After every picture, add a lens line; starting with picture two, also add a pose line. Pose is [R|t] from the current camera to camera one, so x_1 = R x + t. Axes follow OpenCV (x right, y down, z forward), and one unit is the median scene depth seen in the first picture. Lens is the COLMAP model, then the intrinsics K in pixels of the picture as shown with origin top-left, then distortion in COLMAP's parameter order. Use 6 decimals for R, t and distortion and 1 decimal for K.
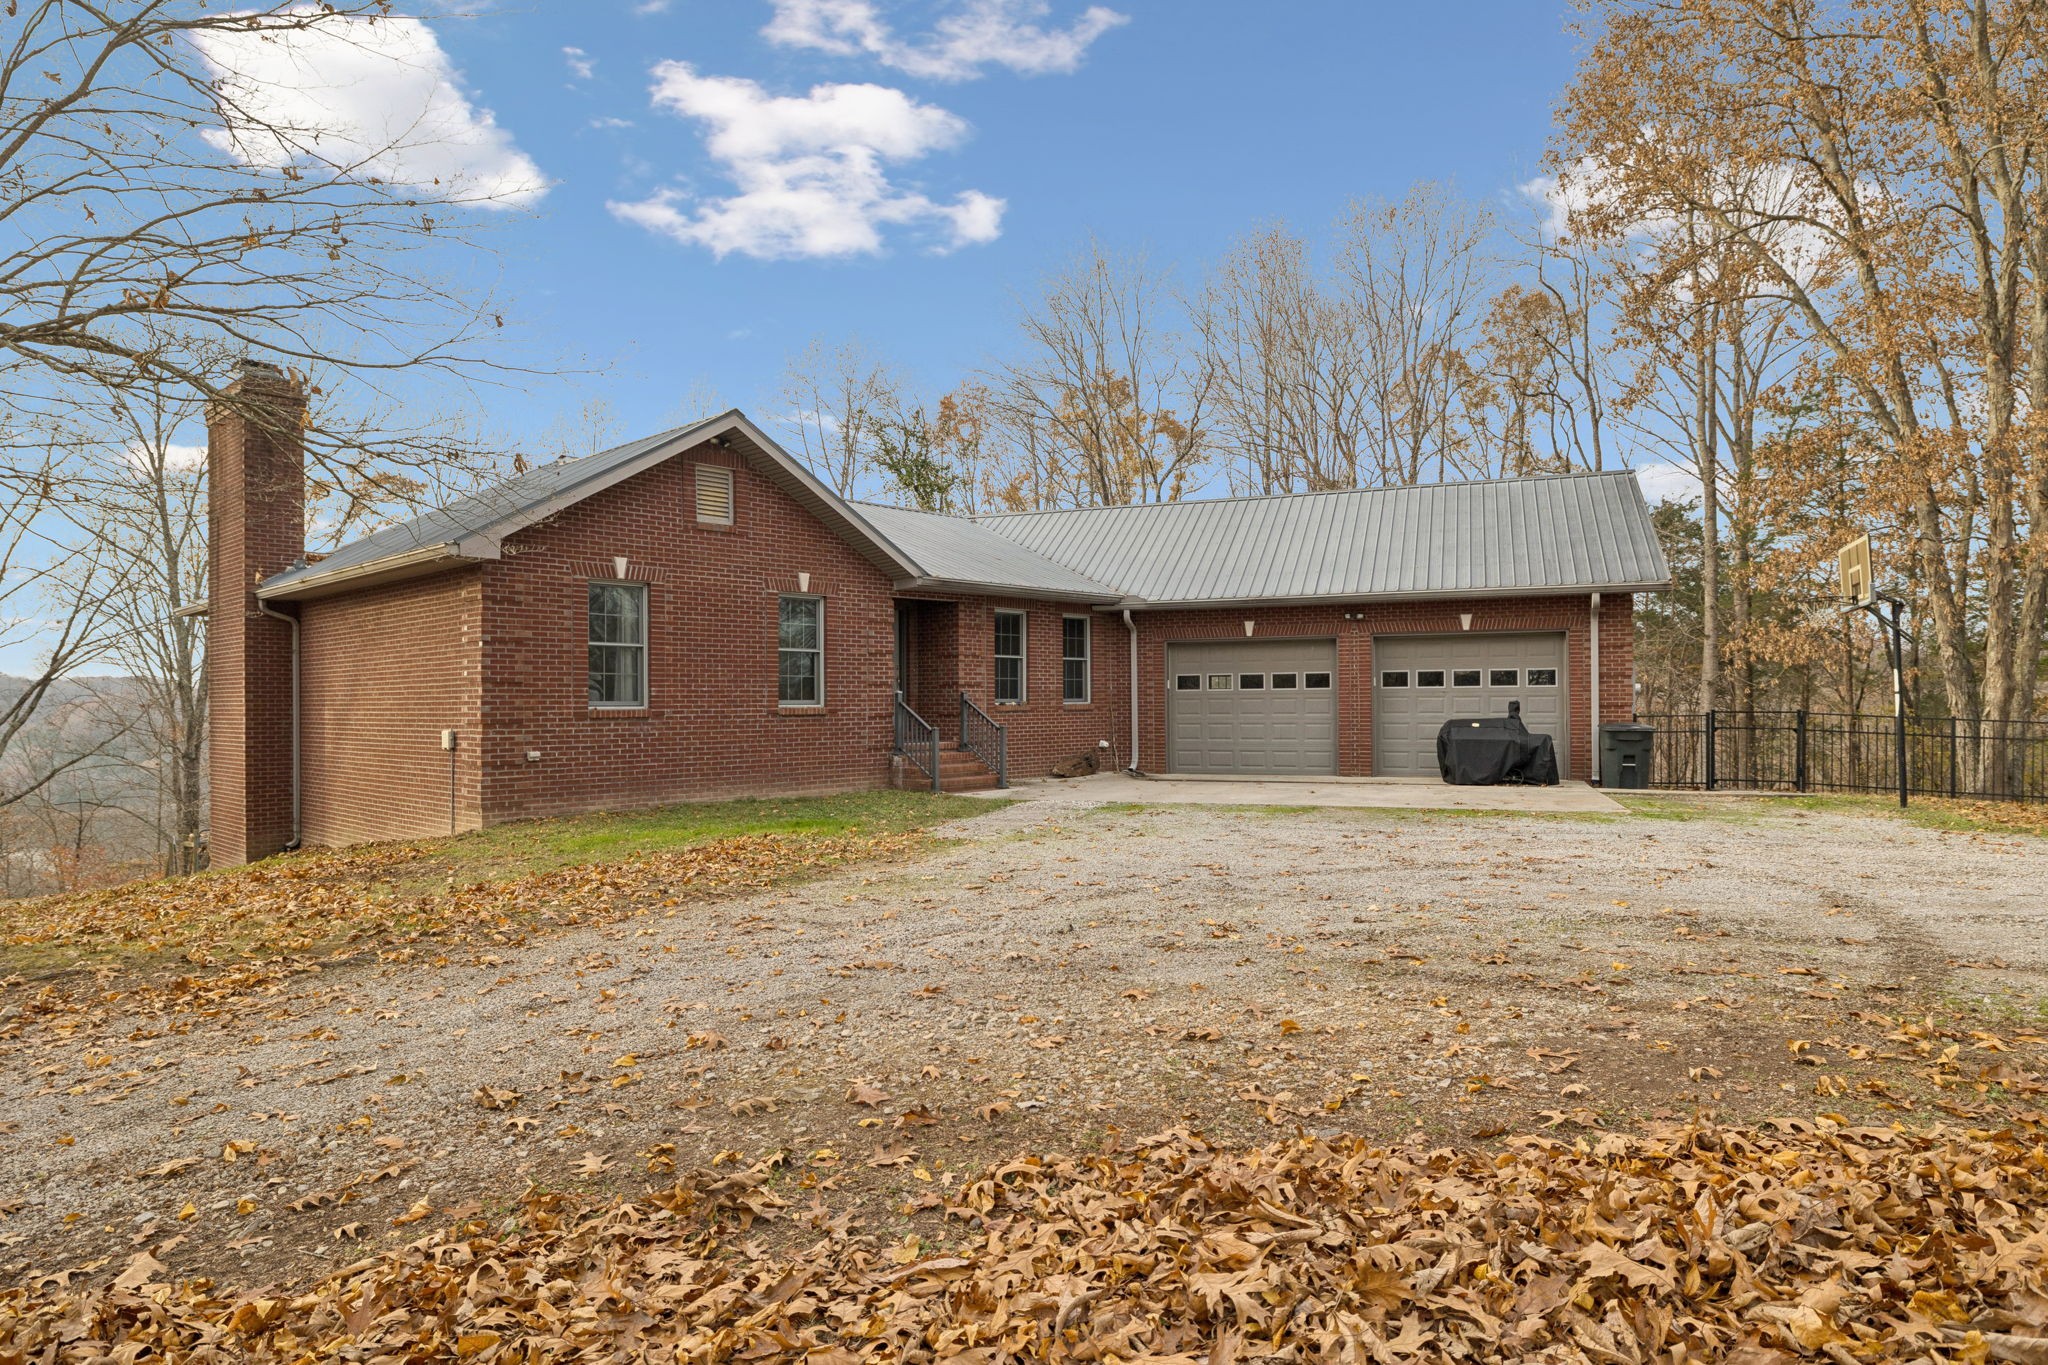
lens RADIAL K [[1181.3, 0, 1023.4], [0, 1181.3, 695.9], [0, 0, 1]] dist [0.033262, 0.000439]
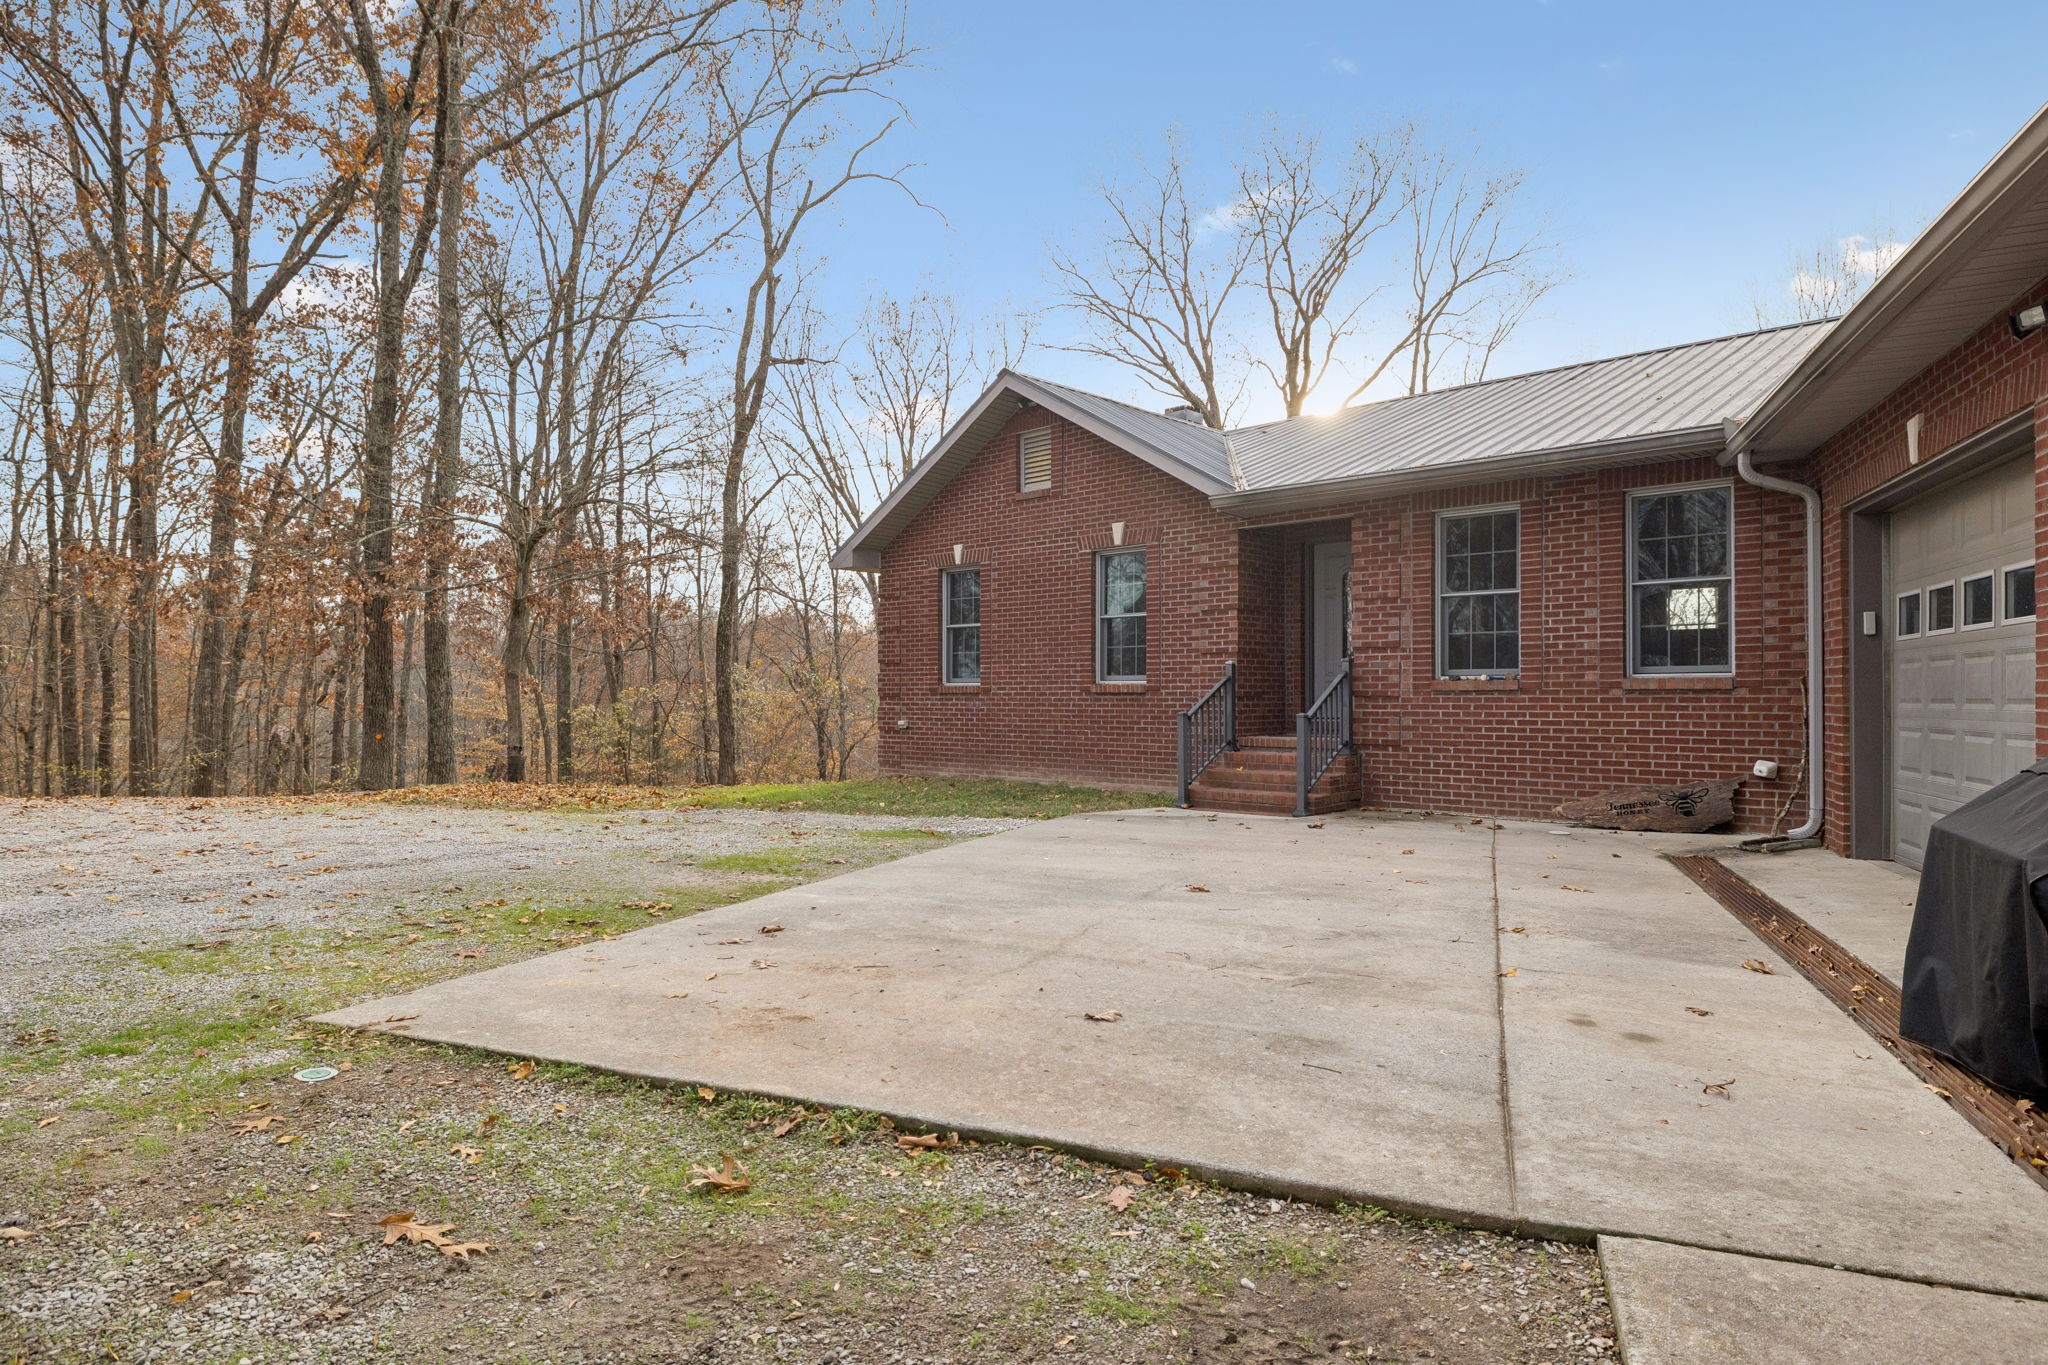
lens RADIAL K [[1181.3, 0, 1025.0], [0, 1181.3, 682.8], [0, 0, 1]] dist [0.033262, 0.000439]
pose [[-0.009090, -0.000675, -0.999958, 0.567456], [0.008442, 0.999964, -0.000751, 0.007766], [0.999923, -0.008448, -0.009084, 0.825405]]
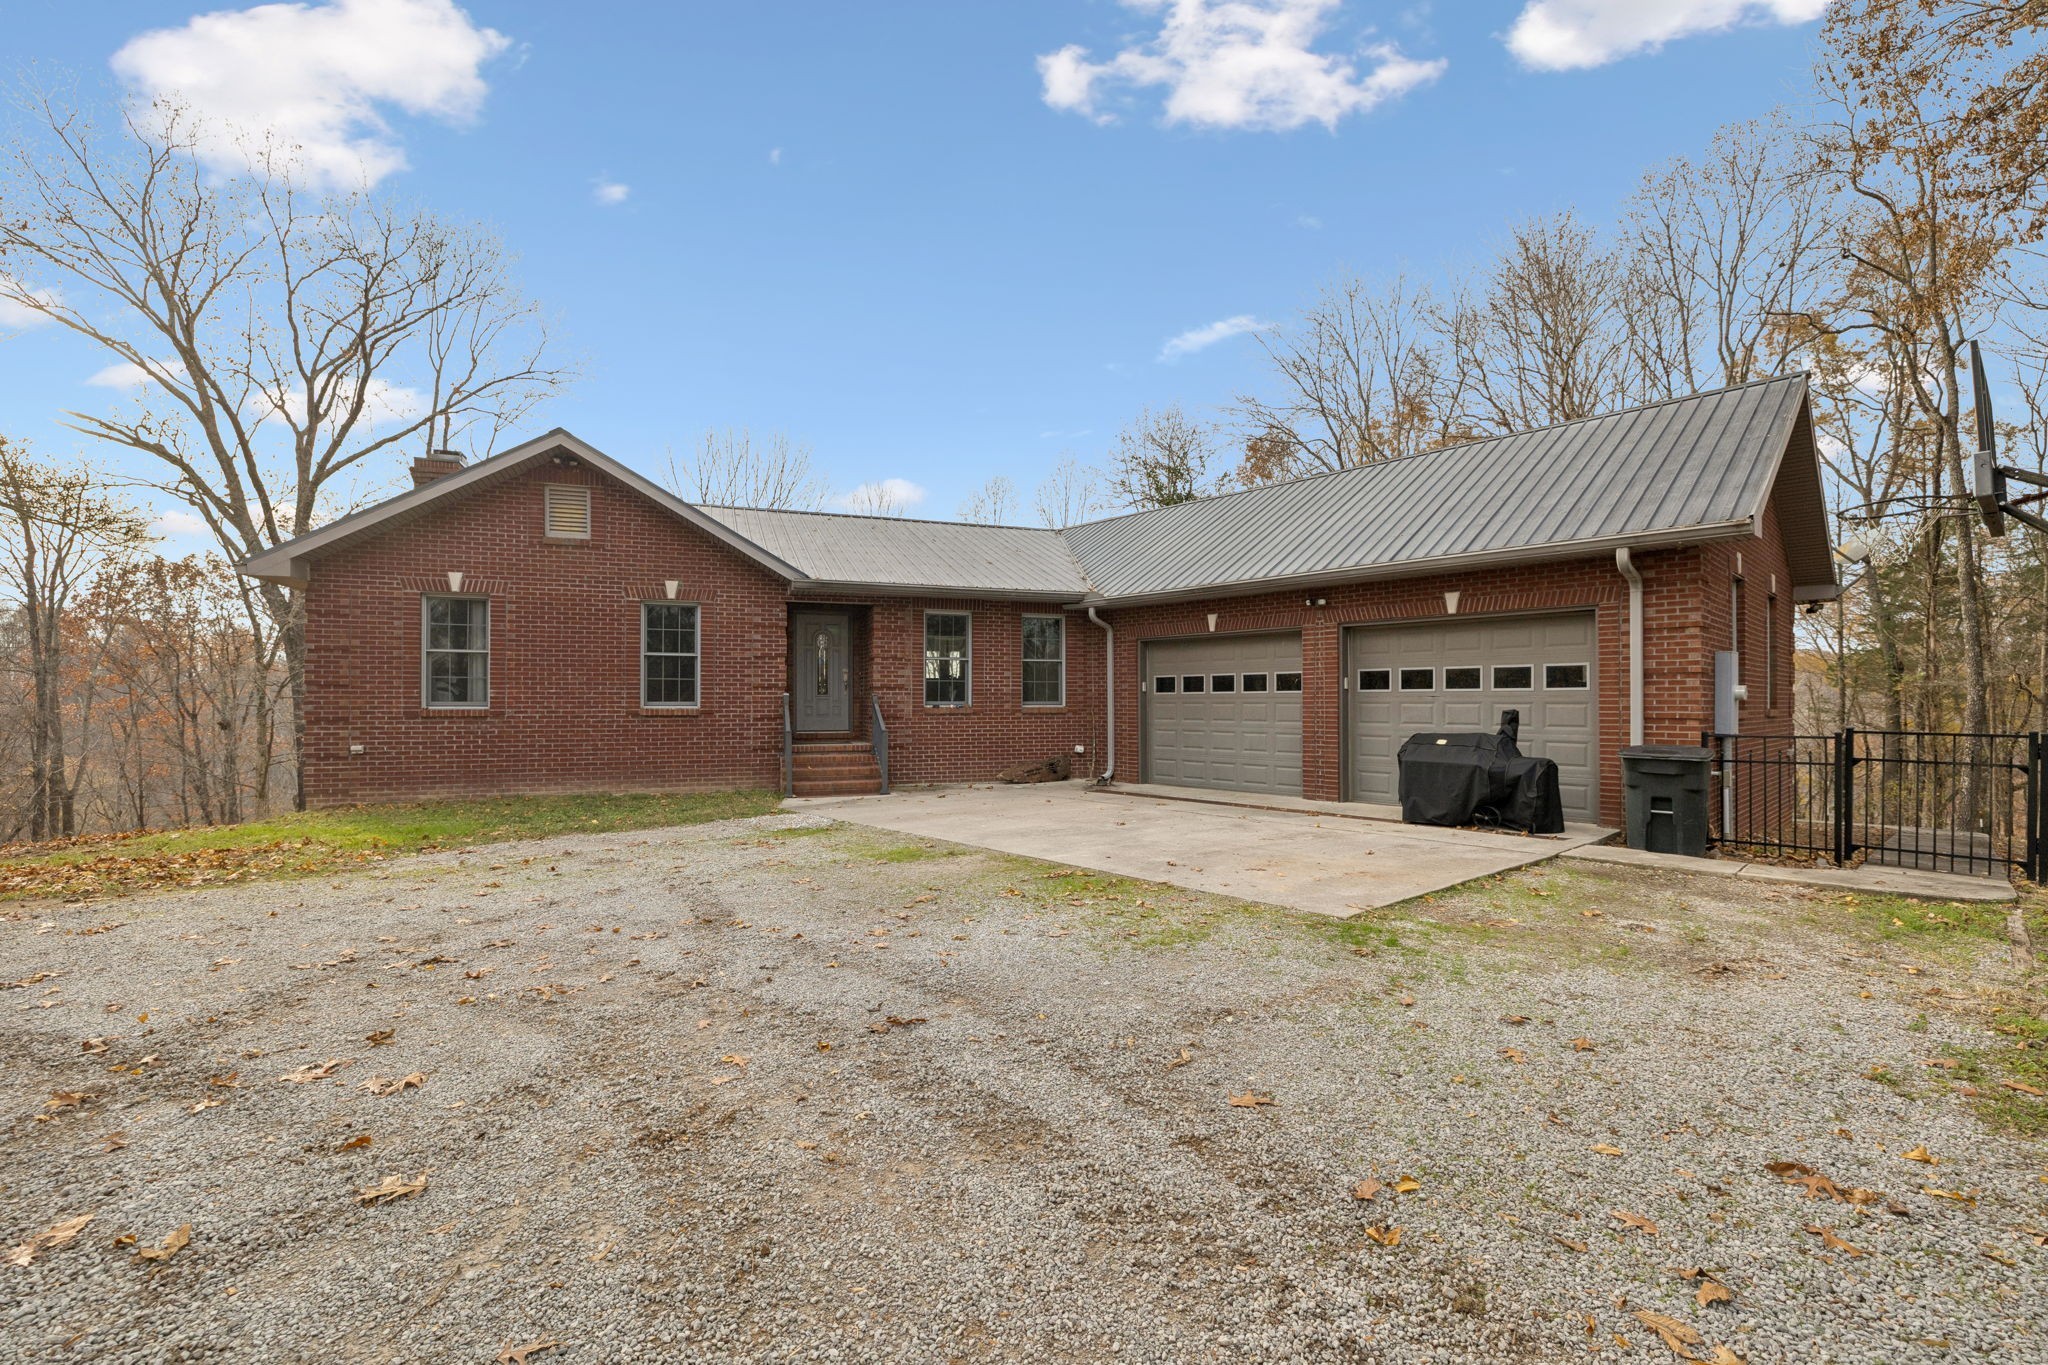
lens RADIAL K [[861.2, 0, 1027.1], [0, 861.2, 701.2], [0, 0, 1]] dist [-0.000887, 0.001119]
pose [[0.889528, 0.006918, -0.456828, 0.390943], [-0.004450, 0.999969, 0.006479, -0.002874], [0.456859, -0.003731, 0.889531, 0.406473]]
